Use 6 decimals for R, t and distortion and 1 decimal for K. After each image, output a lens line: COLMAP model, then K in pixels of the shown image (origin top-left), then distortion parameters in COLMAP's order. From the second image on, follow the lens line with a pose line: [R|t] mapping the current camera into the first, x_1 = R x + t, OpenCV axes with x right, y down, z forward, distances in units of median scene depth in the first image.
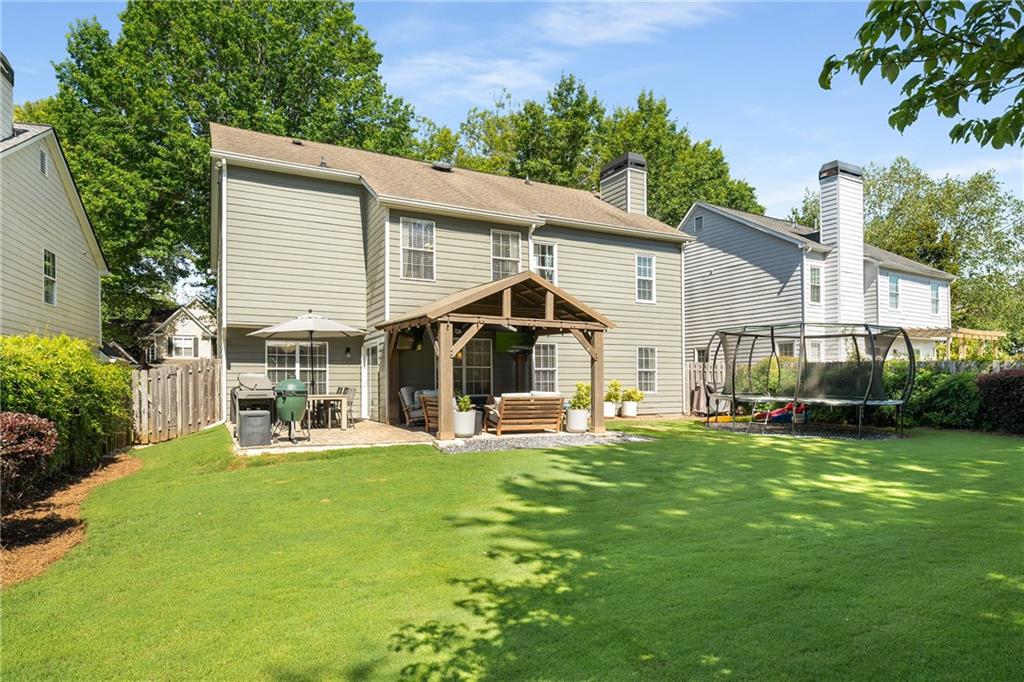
lens RADIAL K [[588.6, 0, 512.1], [0, 588.6, 390.1], [0, 0, 1]] dist [0.001430, 0.000220]
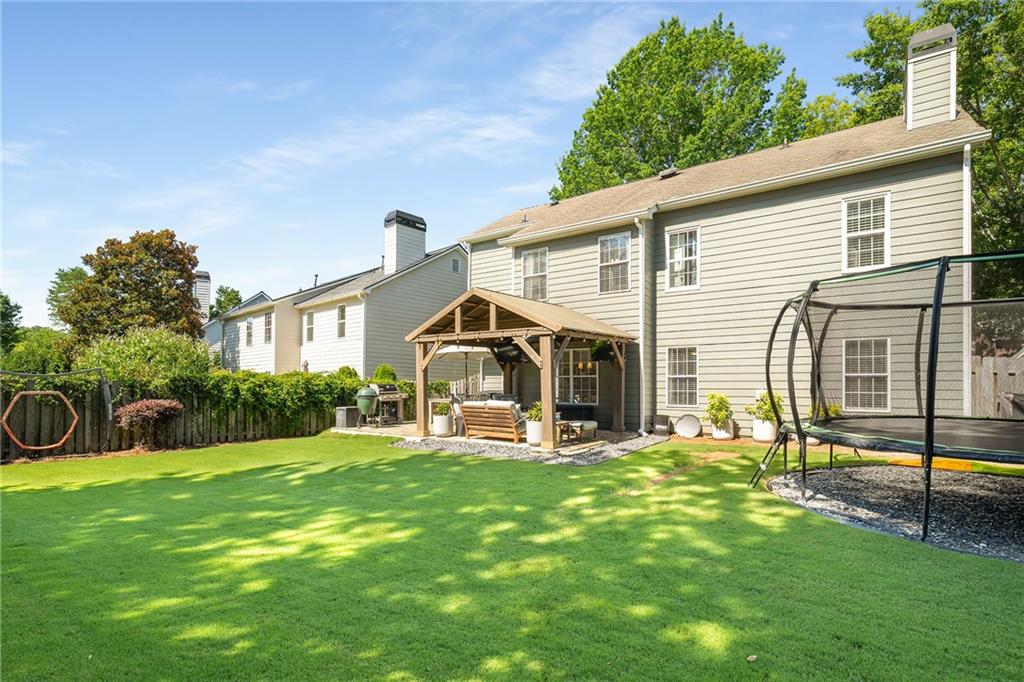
lens RADIAL K [[506.2, 0, 512.7], [0, 506.2, 384.4], [0, 0, 1]] dist [-0.000792, -0.000295]
pose [[0.442366, -0.001026, -0.896834, 0.804487], [-0.019022, 0.999764, -0.010527, -0.016163], [0.896633, 0.021716, 0.442242, 0.600669]]
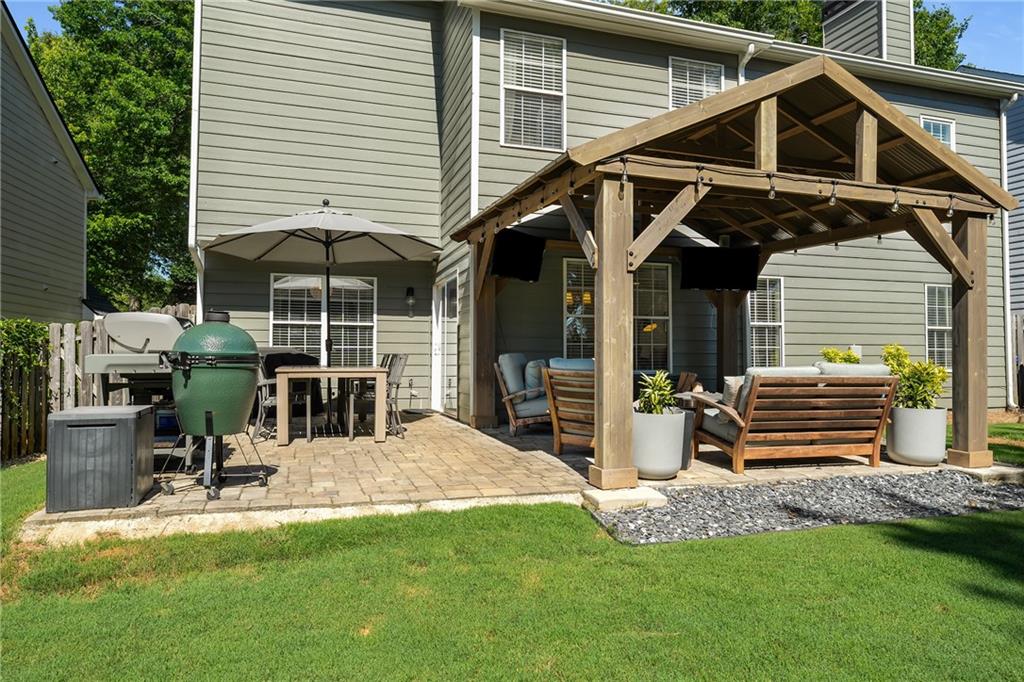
lens RADIAL K [[659.2, 0, 512.0], [0, 659.2, 341.0], [0, 0, 1]] dist [-0.000126, -0.001321]
pose [[0.986123, 0.001756, -0.166004, -0.092451], [-0.008036, 0.999277, -0.037167, 0.005560], [0.165819, 0.037985, 0.985424, 0.488540]]
